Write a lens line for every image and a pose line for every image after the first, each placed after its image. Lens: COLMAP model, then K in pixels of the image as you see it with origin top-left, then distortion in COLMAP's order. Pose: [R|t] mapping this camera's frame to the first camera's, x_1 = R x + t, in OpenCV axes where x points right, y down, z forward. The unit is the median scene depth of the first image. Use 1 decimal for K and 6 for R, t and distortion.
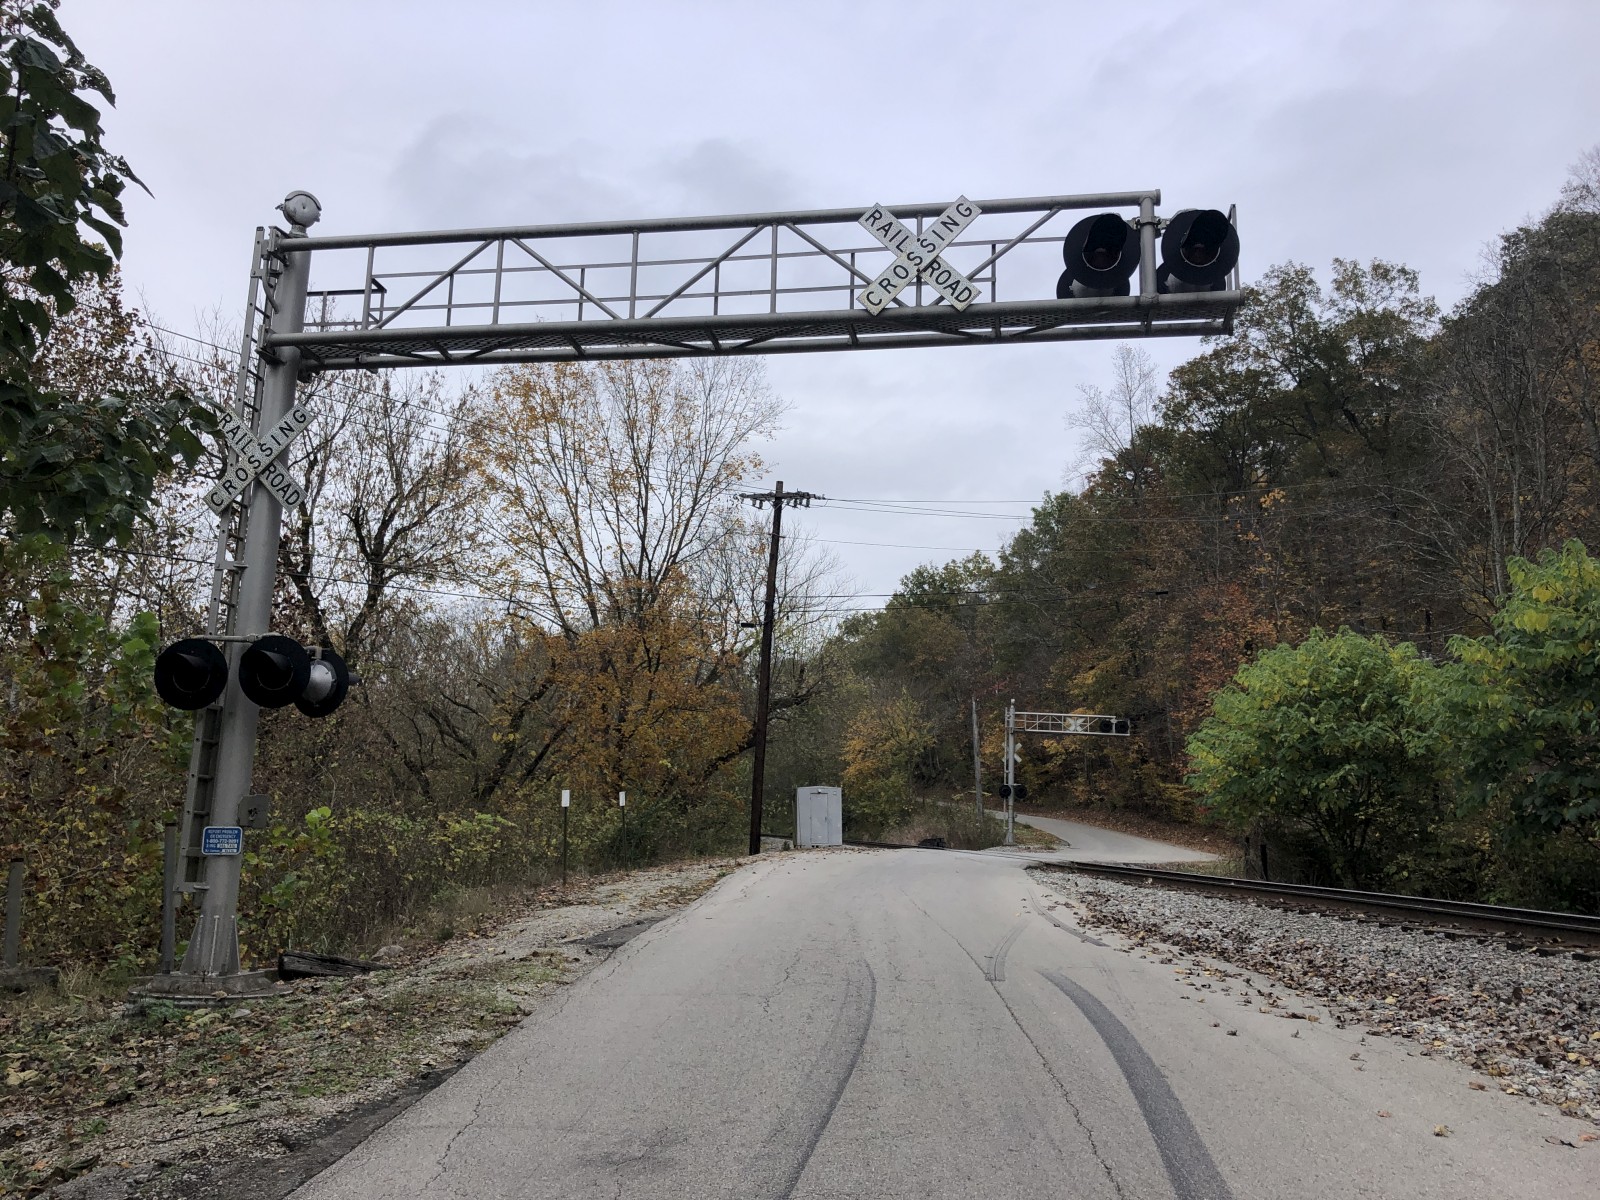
lens RADIAL K [[1324.9, 0, 790.8], [0, 1324.9, 601.1], [0, 0, 1]] dist [0.043474, -0.027209]
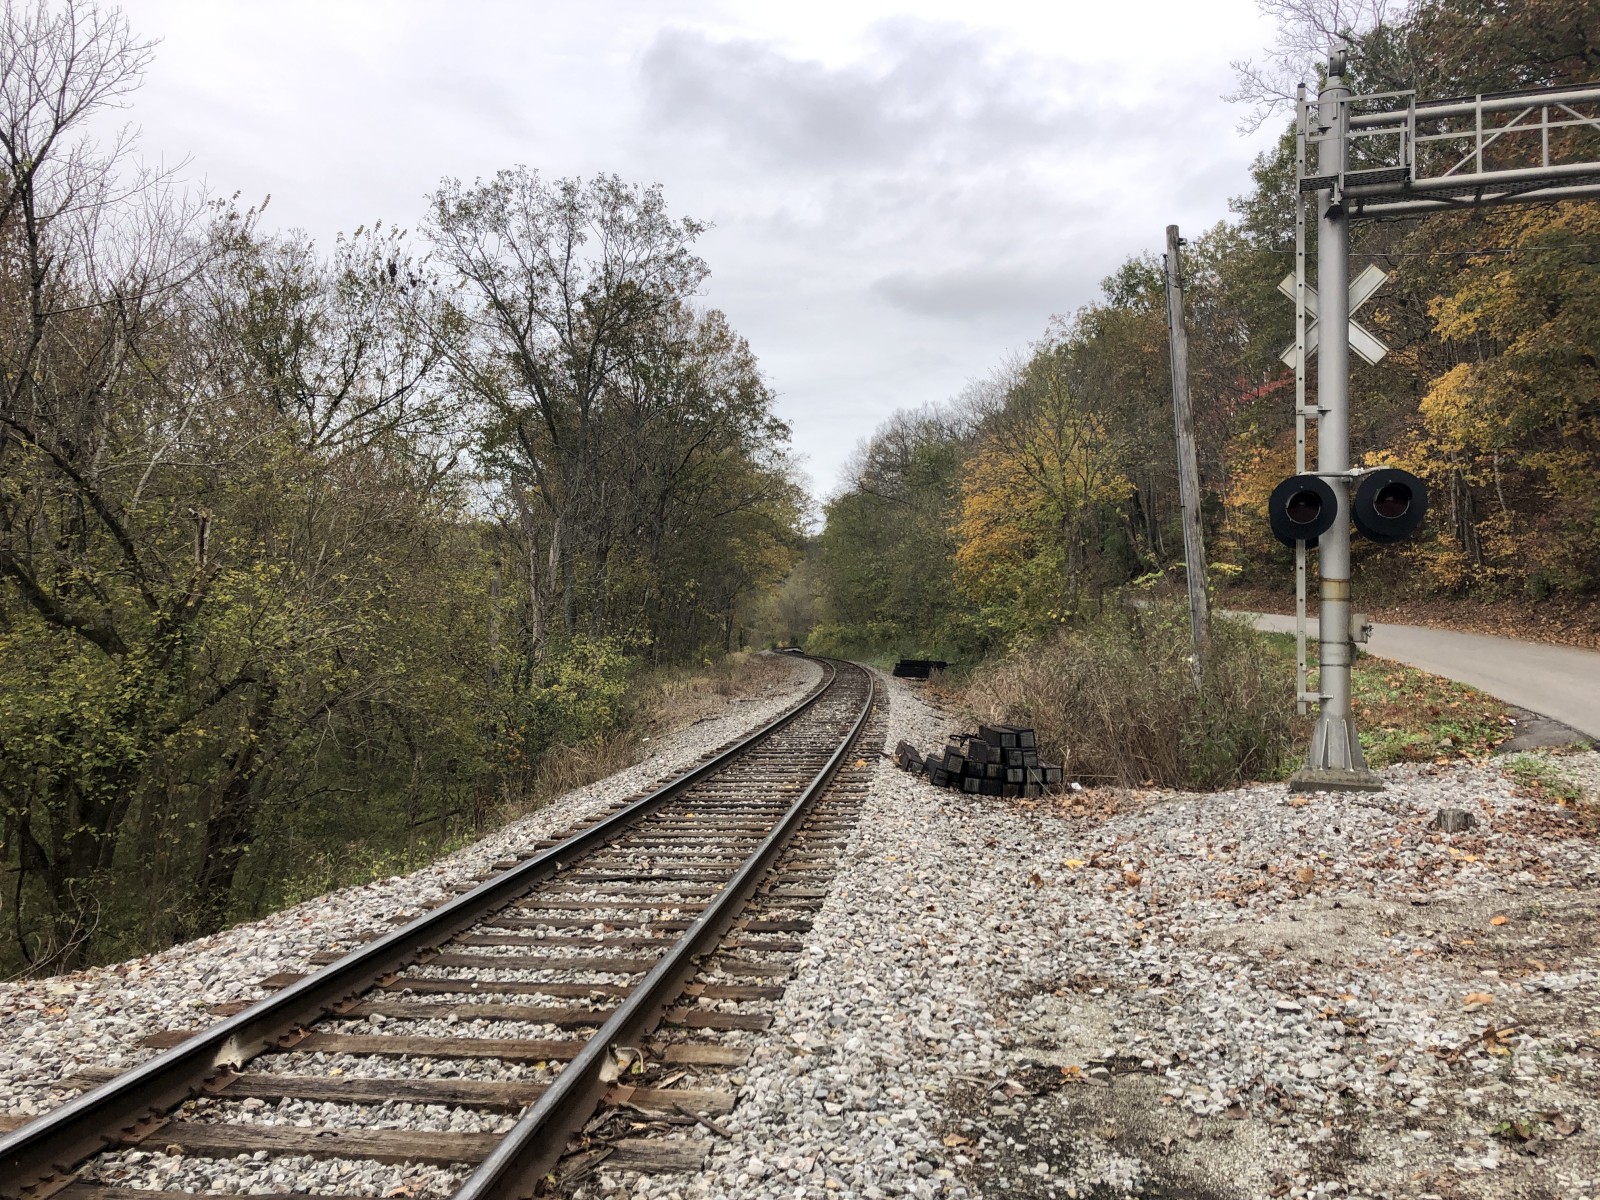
lens RADIAL K [[1324.9, 0, 799.9], [0, 1324.9, 599.5], [0, 0, 1]] dist [0.043474, -0.027209]
pose [[0.982739, -0.049970, -0.178118, 0.121549], [0.073383, 0.989135, 0.127383, 0.124252], [0.169818, -0.138255, 0.975729, 0.785091]]
